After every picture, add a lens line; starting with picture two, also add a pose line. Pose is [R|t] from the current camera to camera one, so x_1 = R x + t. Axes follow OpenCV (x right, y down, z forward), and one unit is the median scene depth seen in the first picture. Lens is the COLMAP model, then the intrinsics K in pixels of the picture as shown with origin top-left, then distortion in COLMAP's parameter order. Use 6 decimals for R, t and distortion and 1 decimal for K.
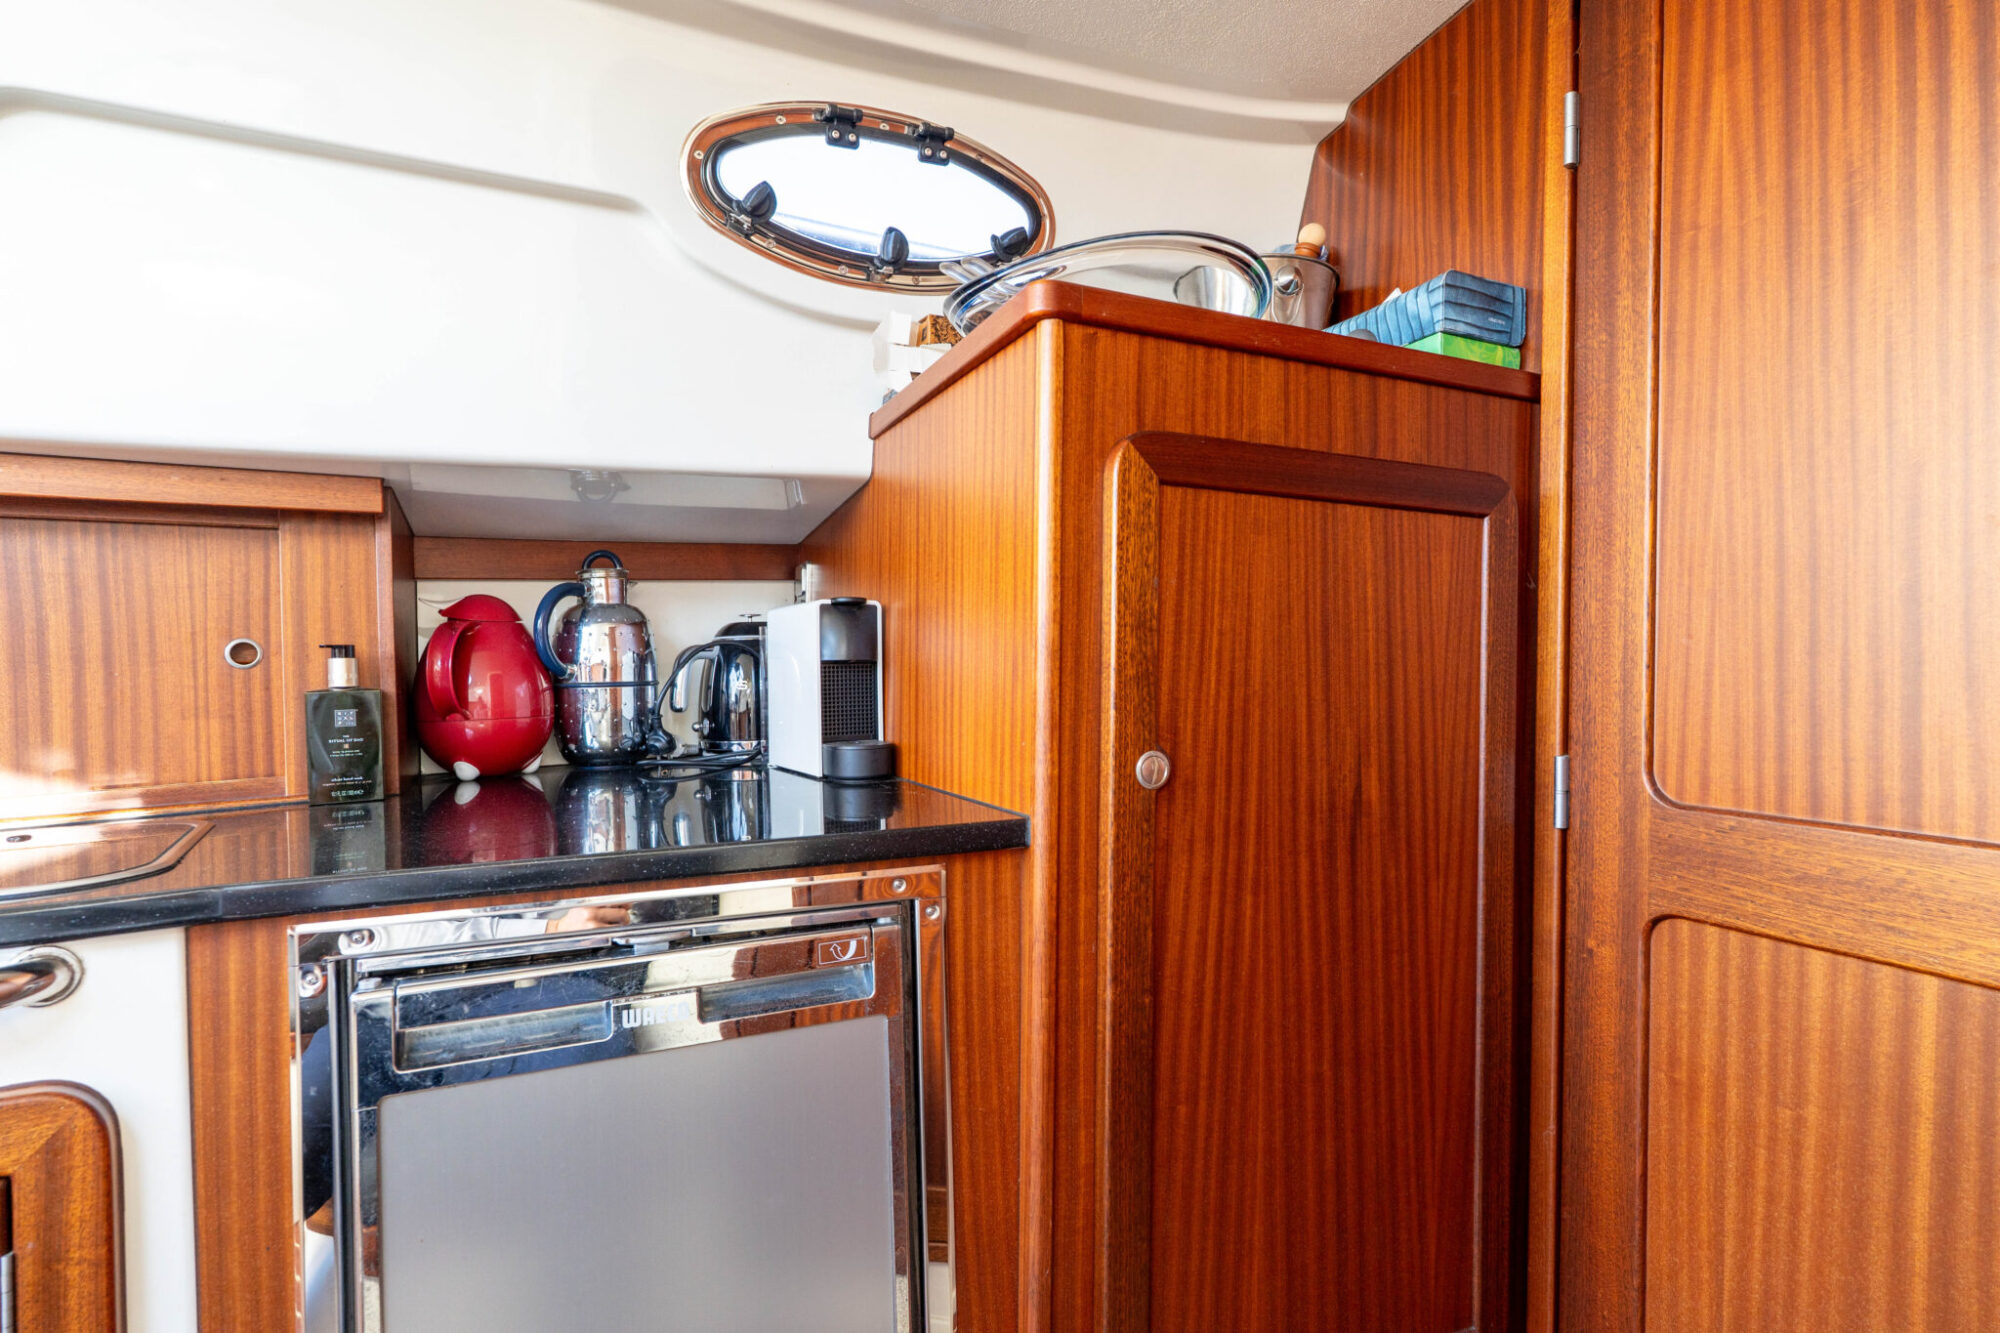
lens RADIAL K [[1011.0, 0, 1002.2], [0, 1011.0, 671.8], [0, 0, 1]] dist [-0.001587, -0.000442]
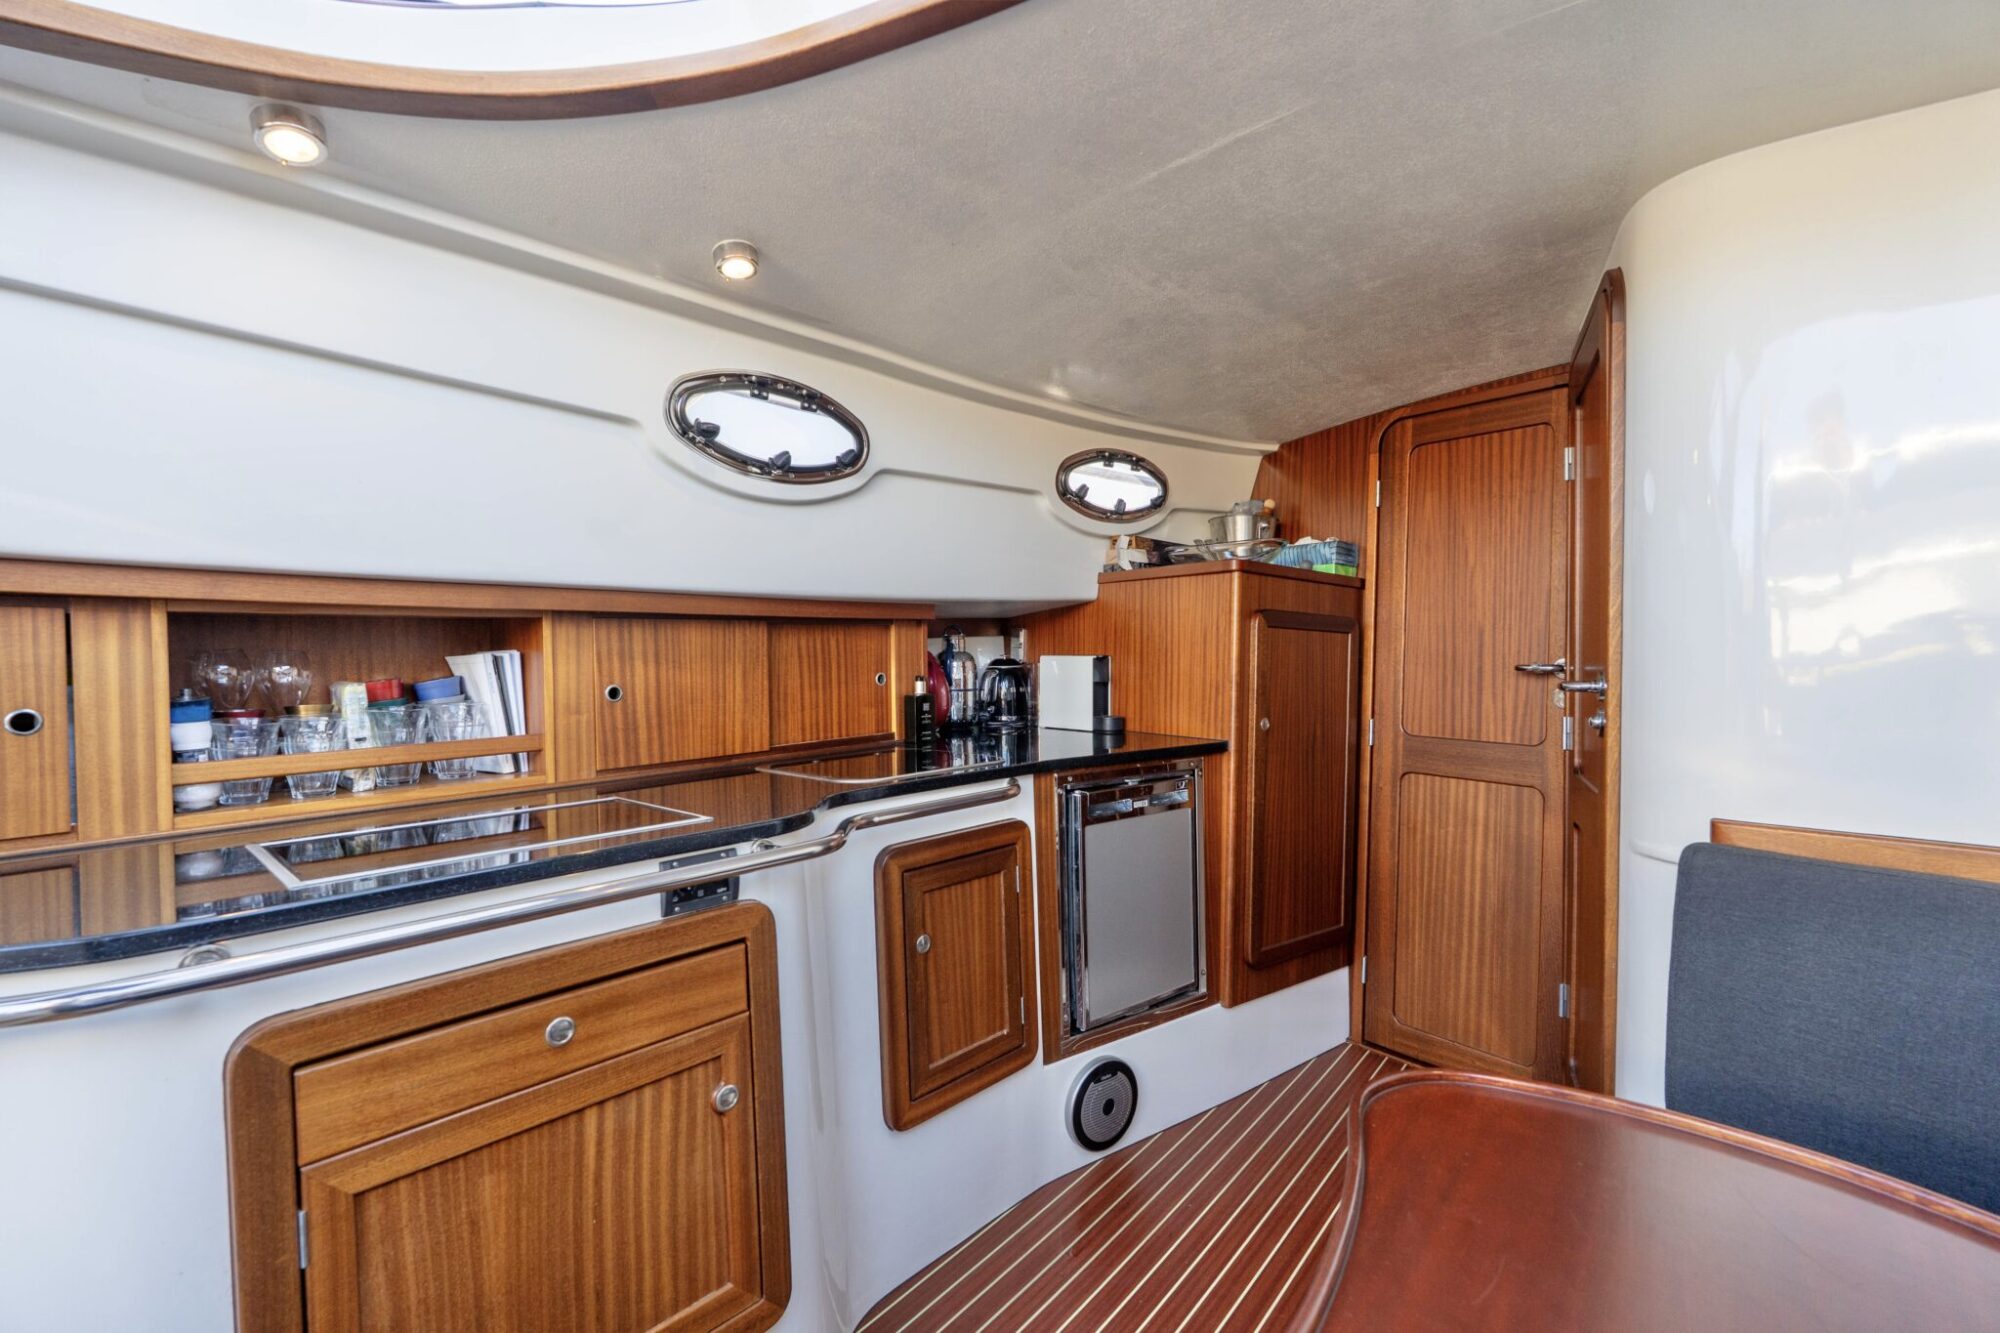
lens RADIAL K [[880.2, 0, 993.4], [0, 880.2, 667.8], [0, 0, 1]] dist [-0.000920, -0.000225]
pose [[0.970542, 0.007117, 0.240826, -1.146639], [-0.011019, 0.999829, 0.014857, -0.091680], [-0.240679, -0.017073, 0.970454, -1.210354]]
